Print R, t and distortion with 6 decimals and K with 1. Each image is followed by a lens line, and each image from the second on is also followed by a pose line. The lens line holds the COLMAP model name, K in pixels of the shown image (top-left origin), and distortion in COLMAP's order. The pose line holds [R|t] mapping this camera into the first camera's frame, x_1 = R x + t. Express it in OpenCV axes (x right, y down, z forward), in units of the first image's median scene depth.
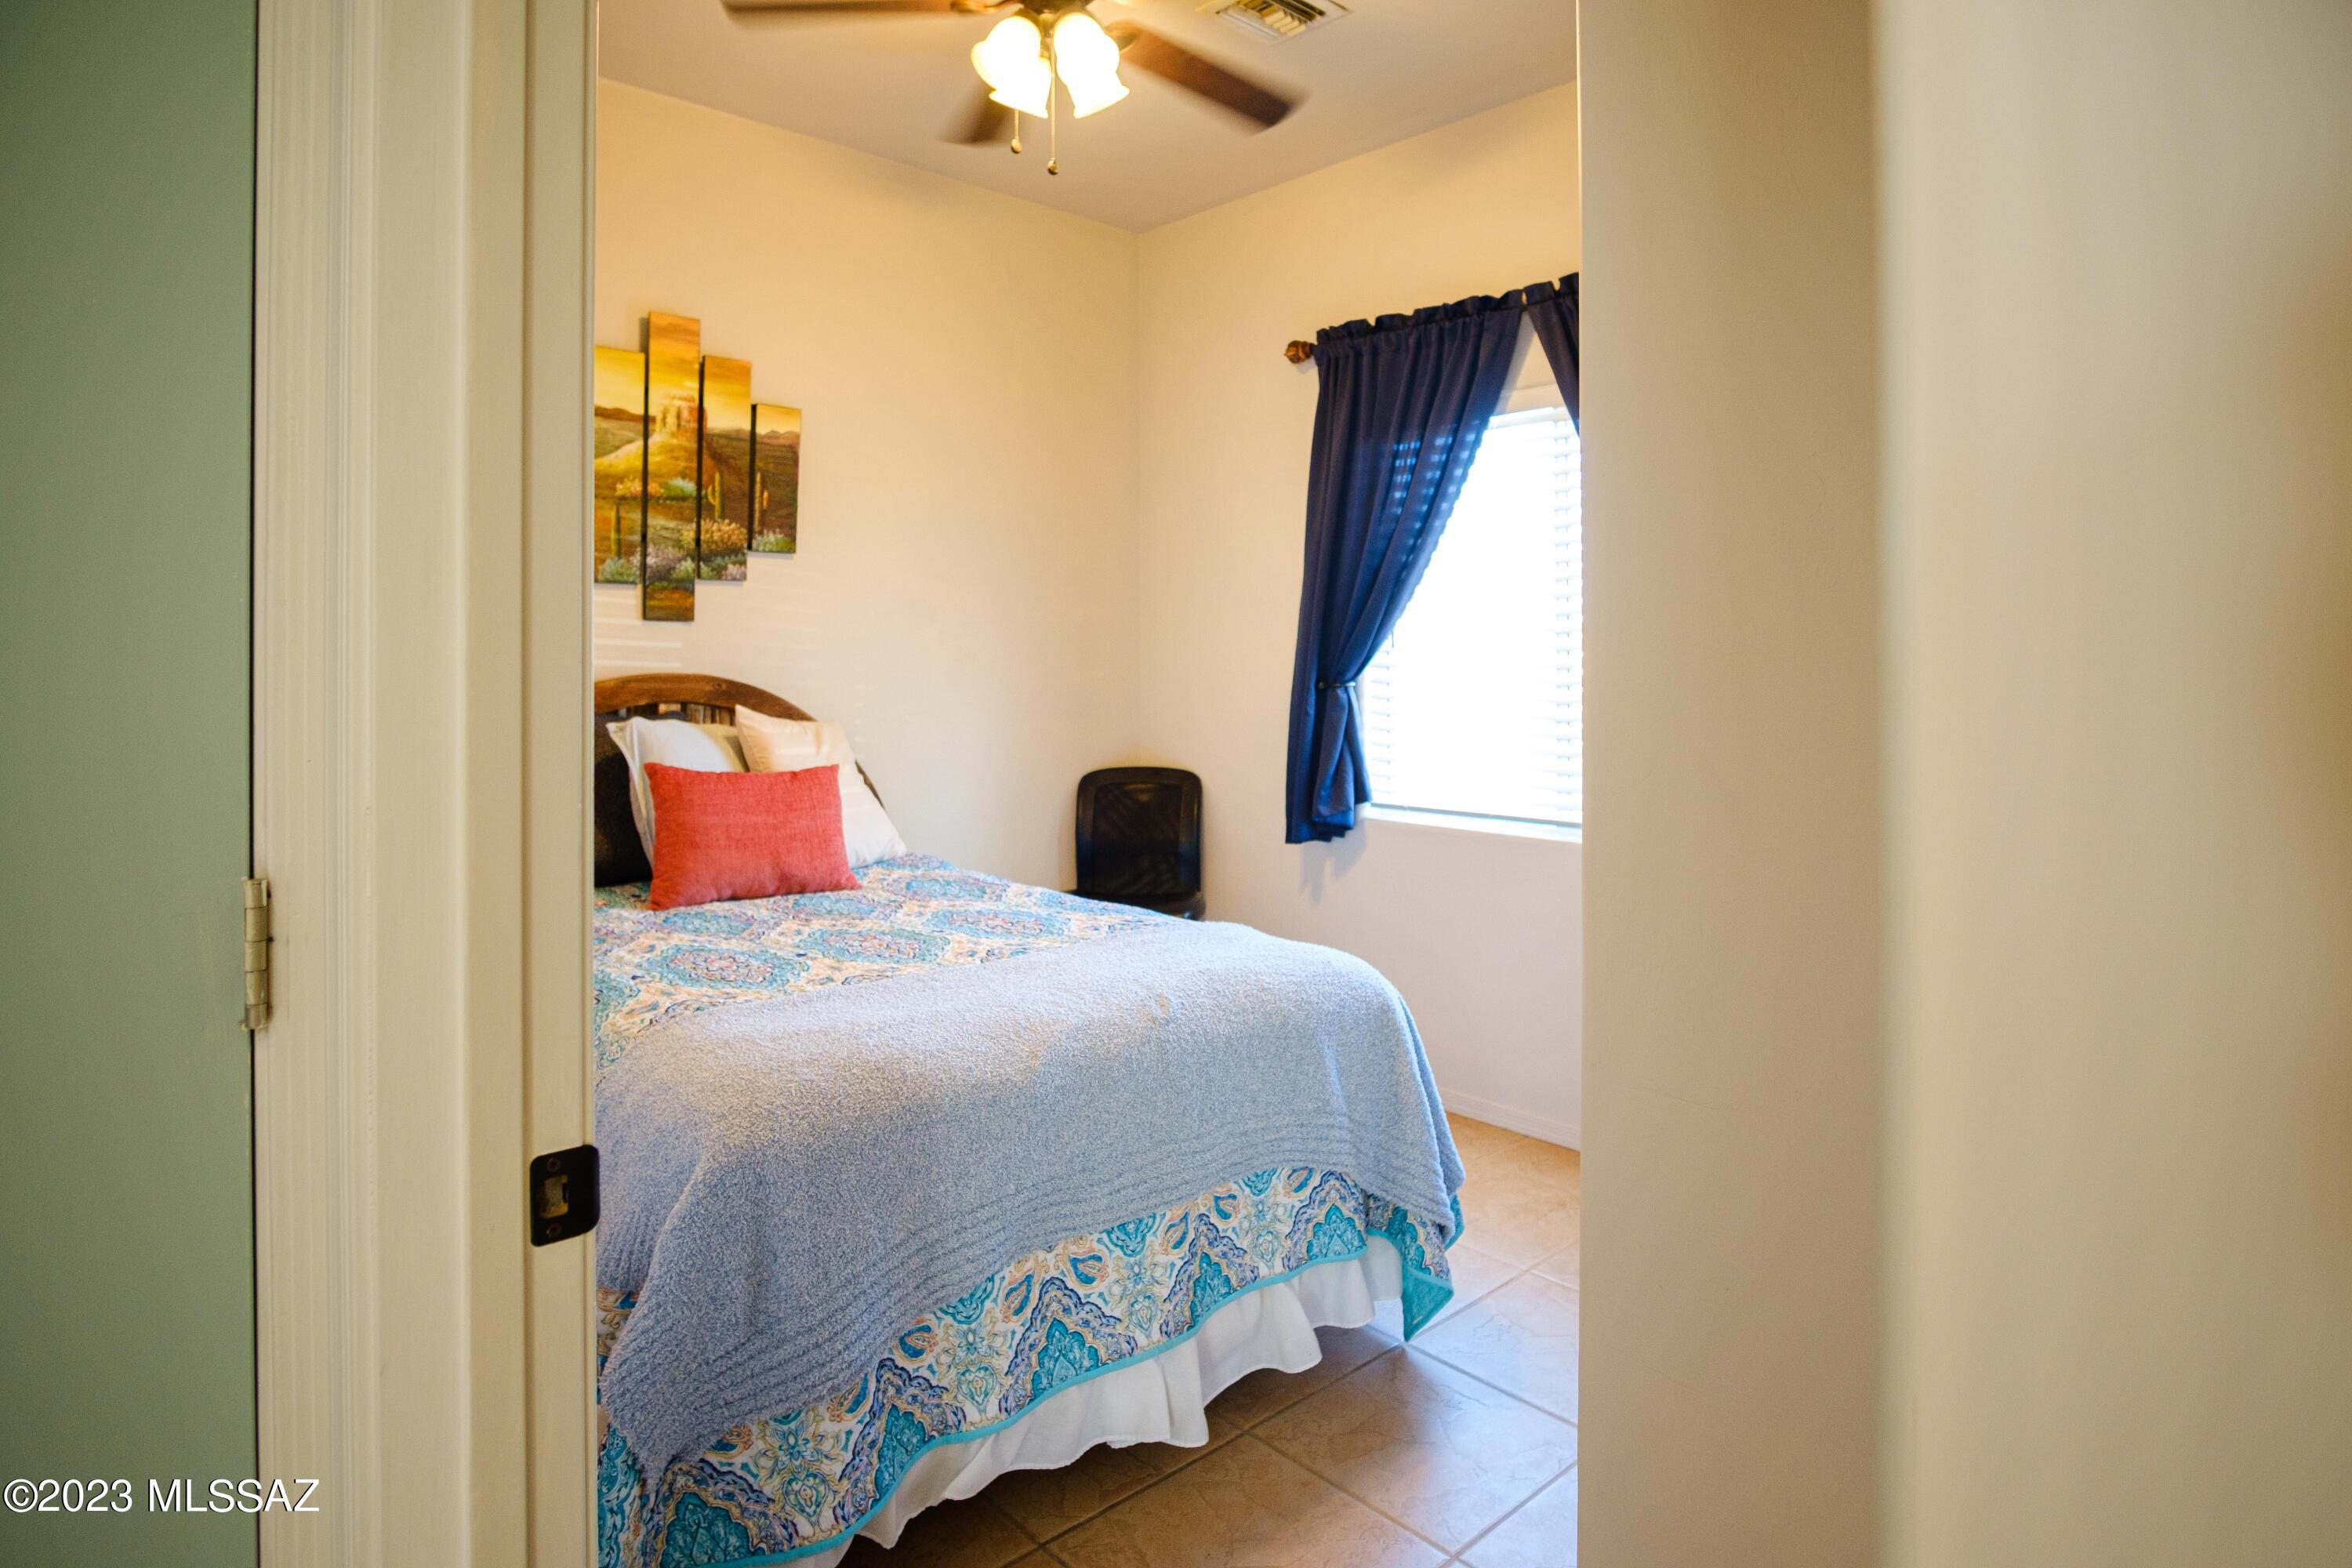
lens RADIAL K [[1266.6, 0, 1176.0], [0, 1266.6, 784.0], [0, 0, 1]] dist [-0.022226, -0.000323]
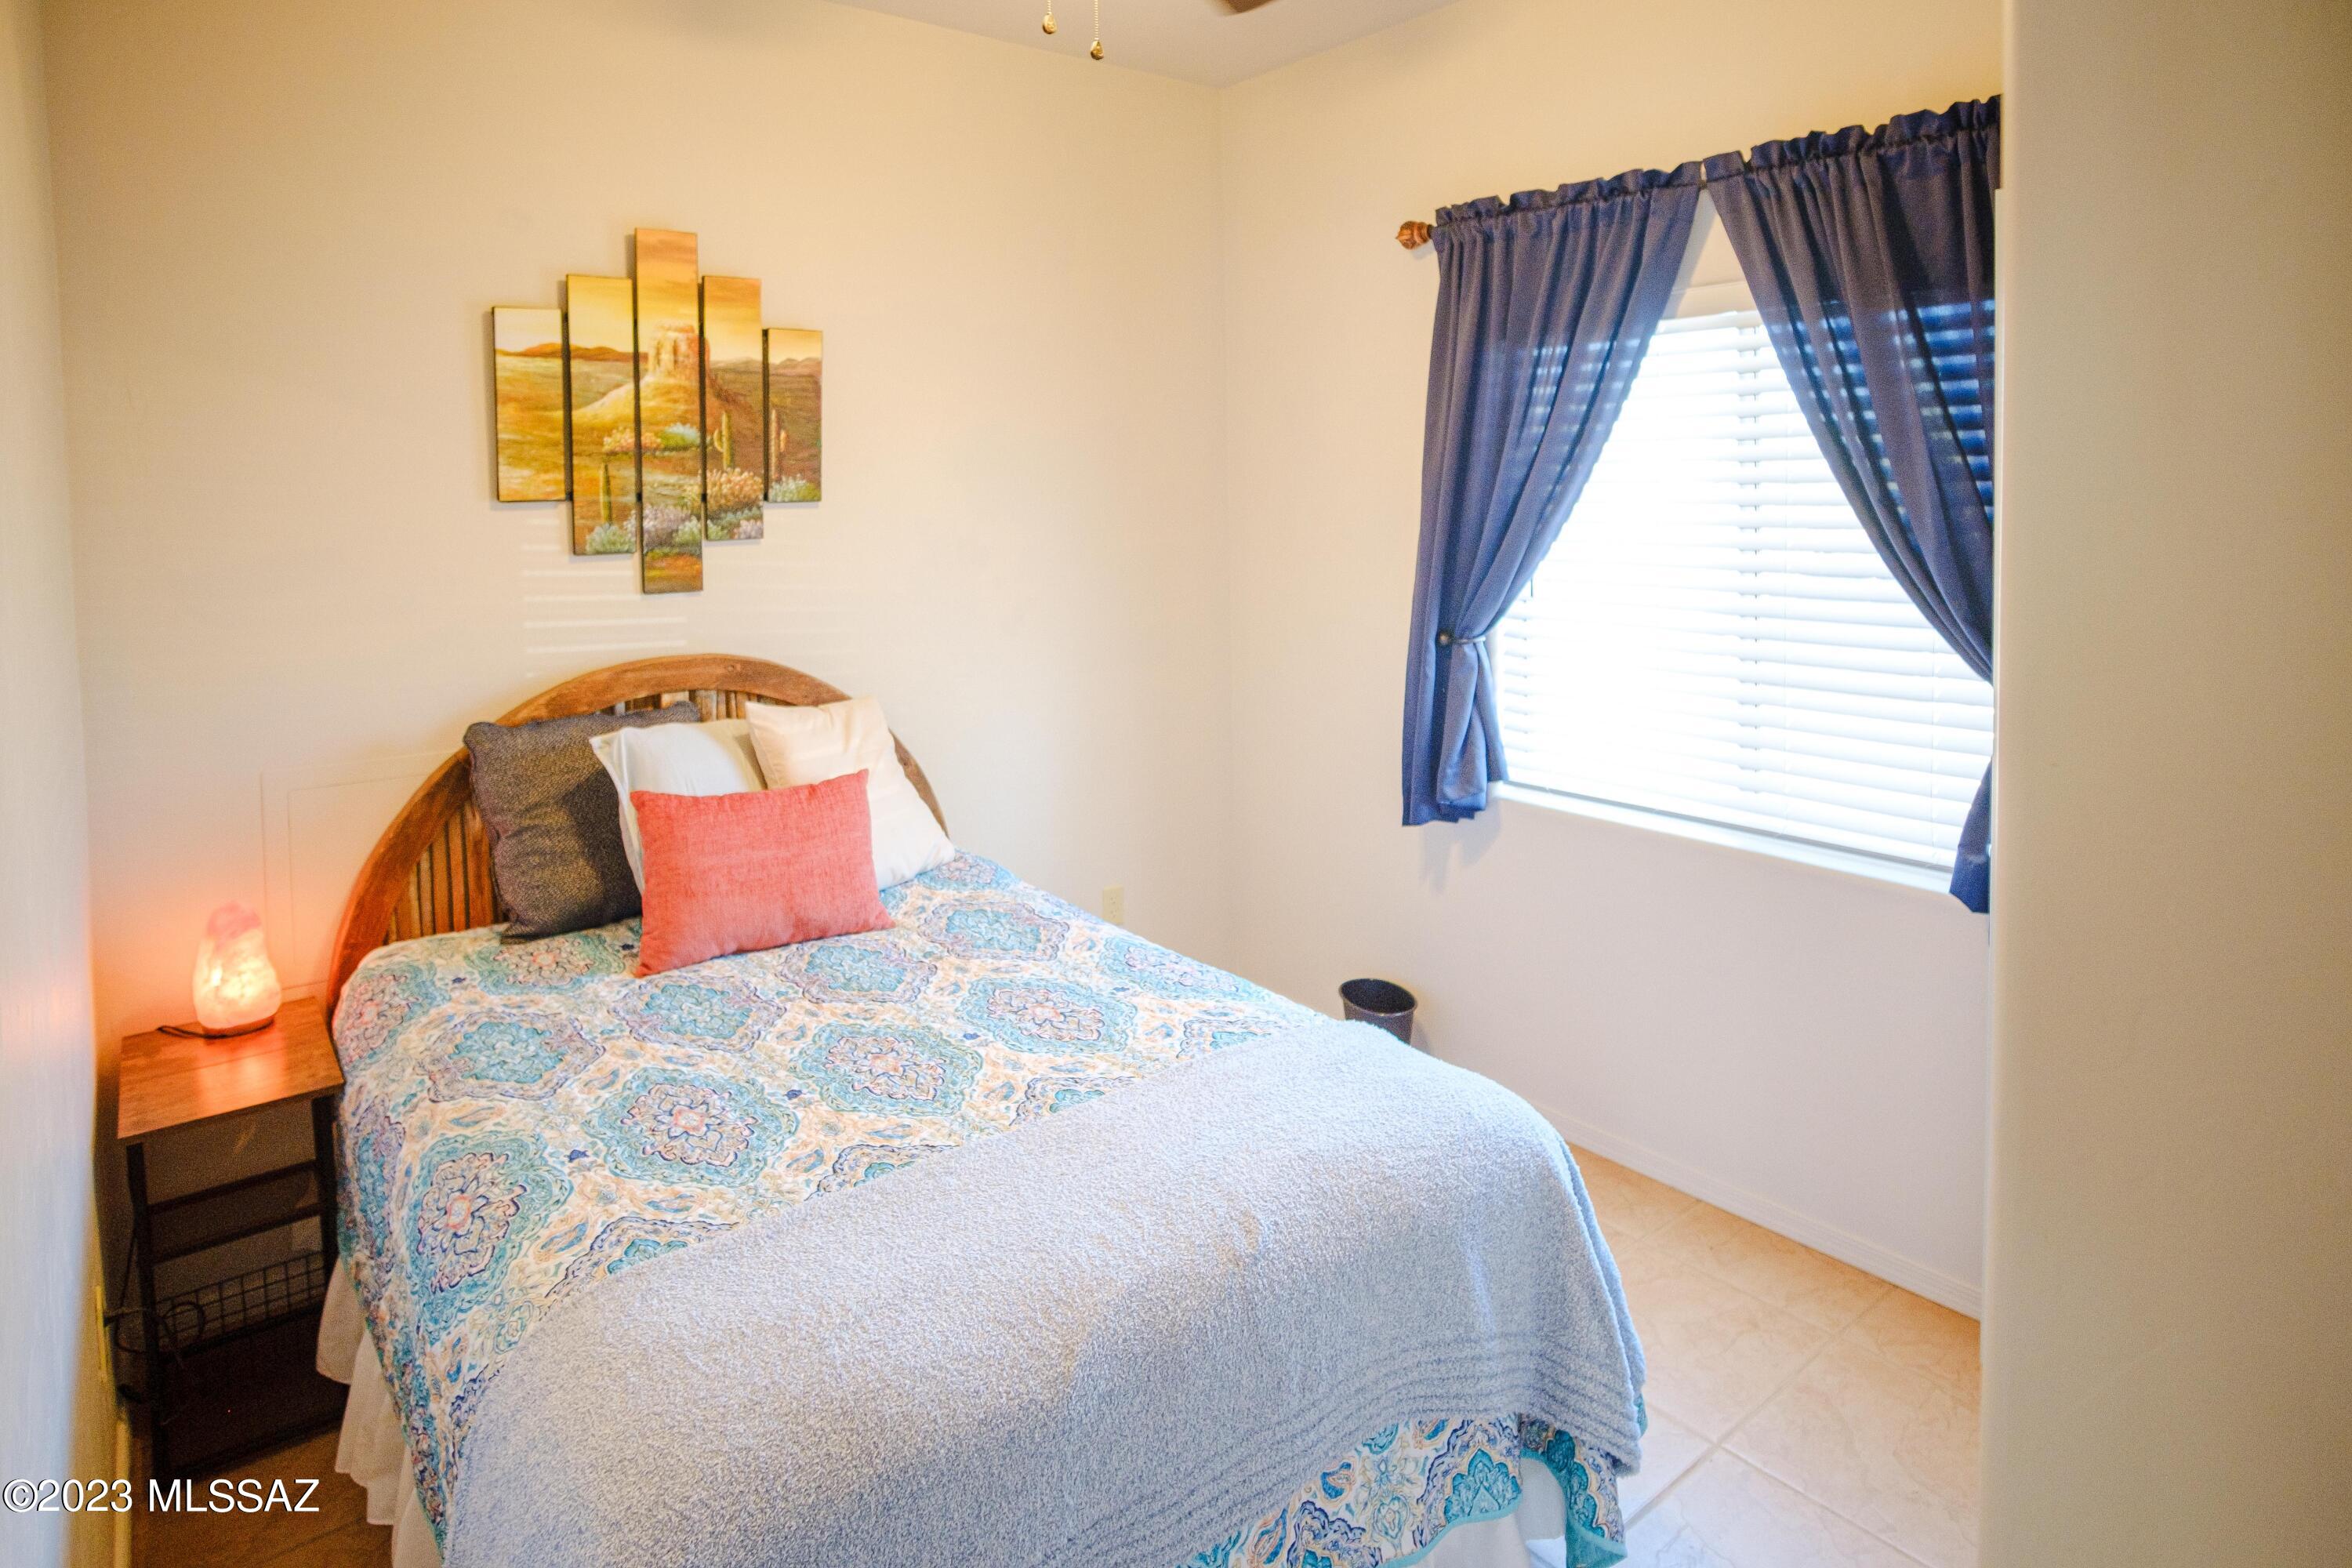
lens RADIAL K [[1282.5, 0, 1184.8], [0, 1282.5, 662.9], [0, 0, 1]] dist [-0.026551, -0.000244]
pose [[0.997199, -0.012430, -0.073753, 0.006755], [0.015642, 0.998947, 0.043134, -0.115395], [0.073140, -0.044166, 0.996343, 0.164879]]
